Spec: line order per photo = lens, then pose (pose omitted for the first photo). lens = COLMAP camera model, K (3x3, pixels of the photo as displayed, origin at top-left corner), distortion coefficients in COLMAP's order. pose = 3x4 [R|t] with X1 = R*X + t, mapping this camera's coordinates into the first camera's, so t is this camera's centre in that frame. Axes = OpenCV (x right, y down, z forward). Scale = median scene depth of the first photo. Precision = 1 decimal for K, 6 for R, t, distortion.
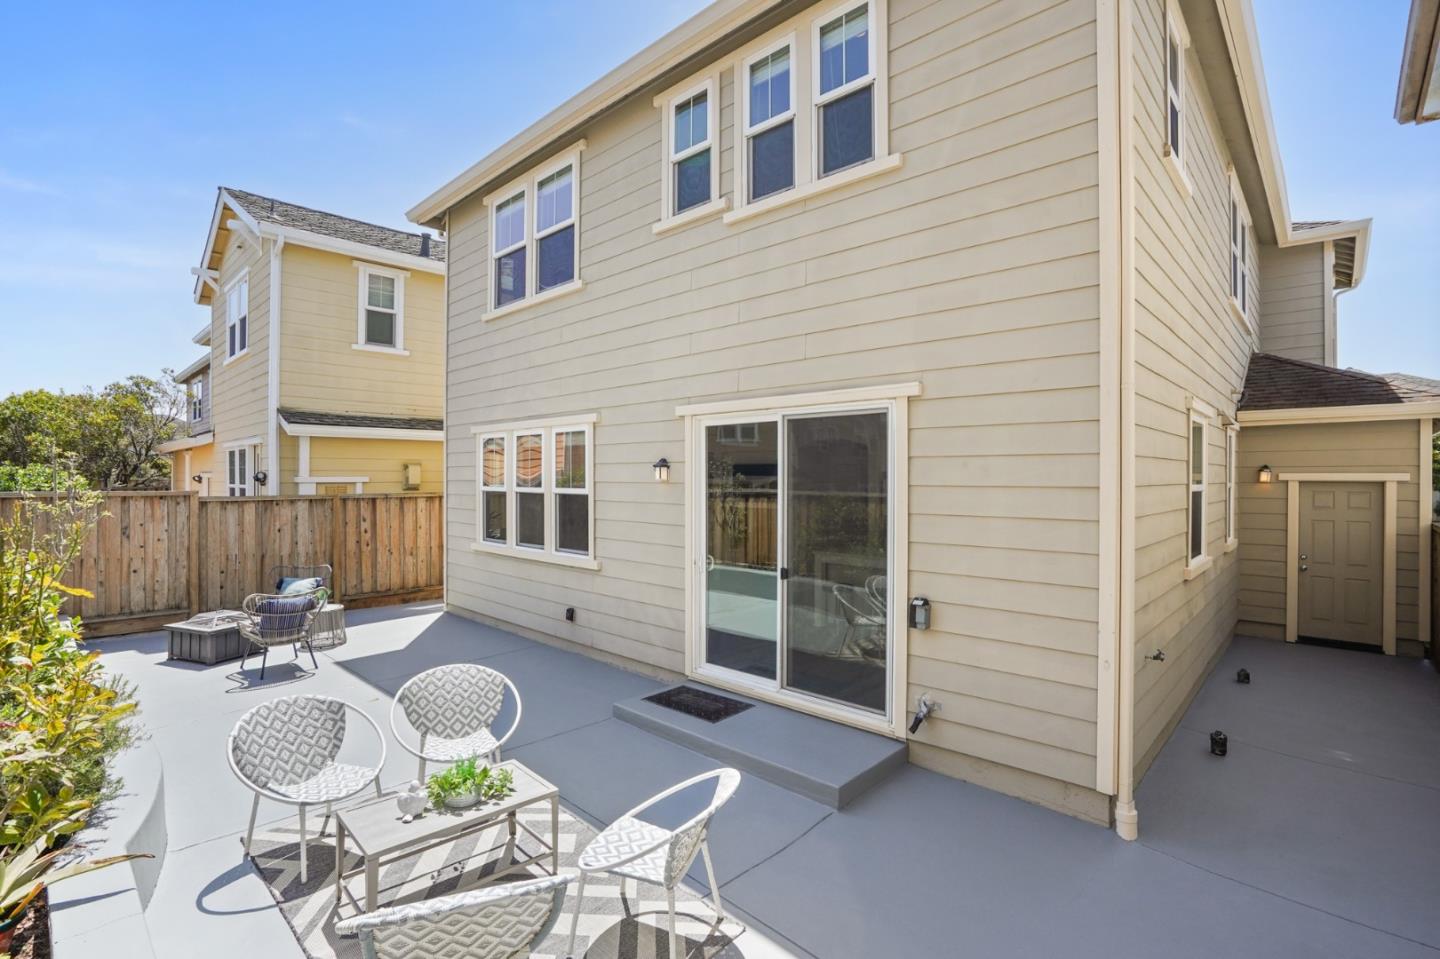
lens RADIAL K [[668.6, 0, 721.1], [0, 668.6, 478.0], [0, 0, 1]] dist [-0.004626, -0.000069]
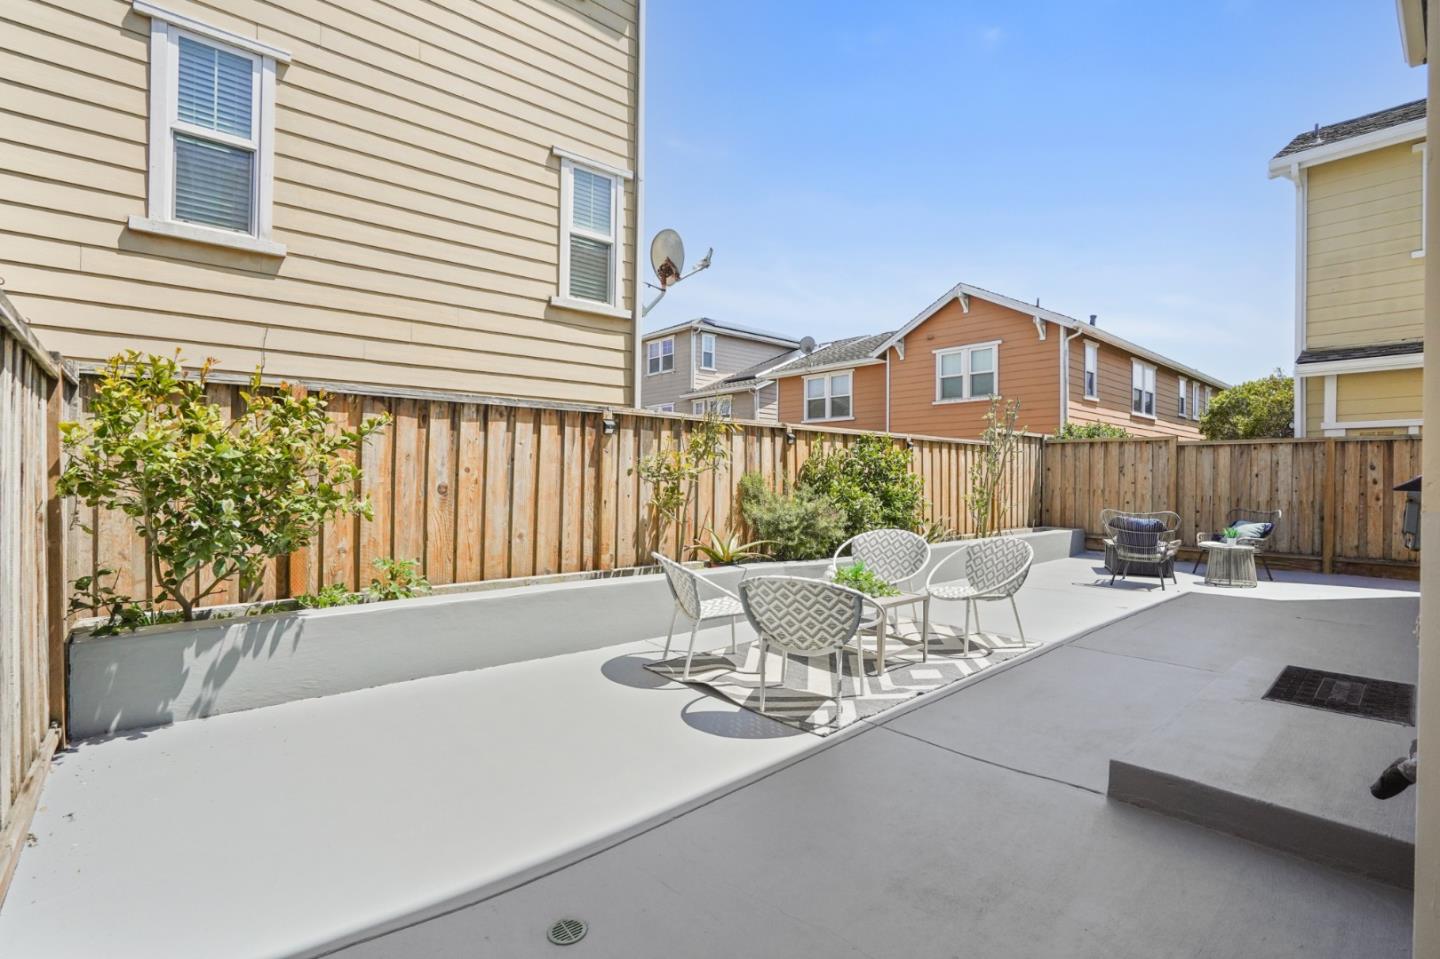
lens RADIAL K [[668.6, 0, 720.6], [0, 668.6, 482.2], [0, 0, 1]] dist [-0.004626, -0.000069]
pose [[-0.092958, -0.001236, -0.995669, 0.427177], [-0.010015, 0.999950, -0.000306, 0.111411], [0.995620, 0.009943, -0.092966, 0.366907]]
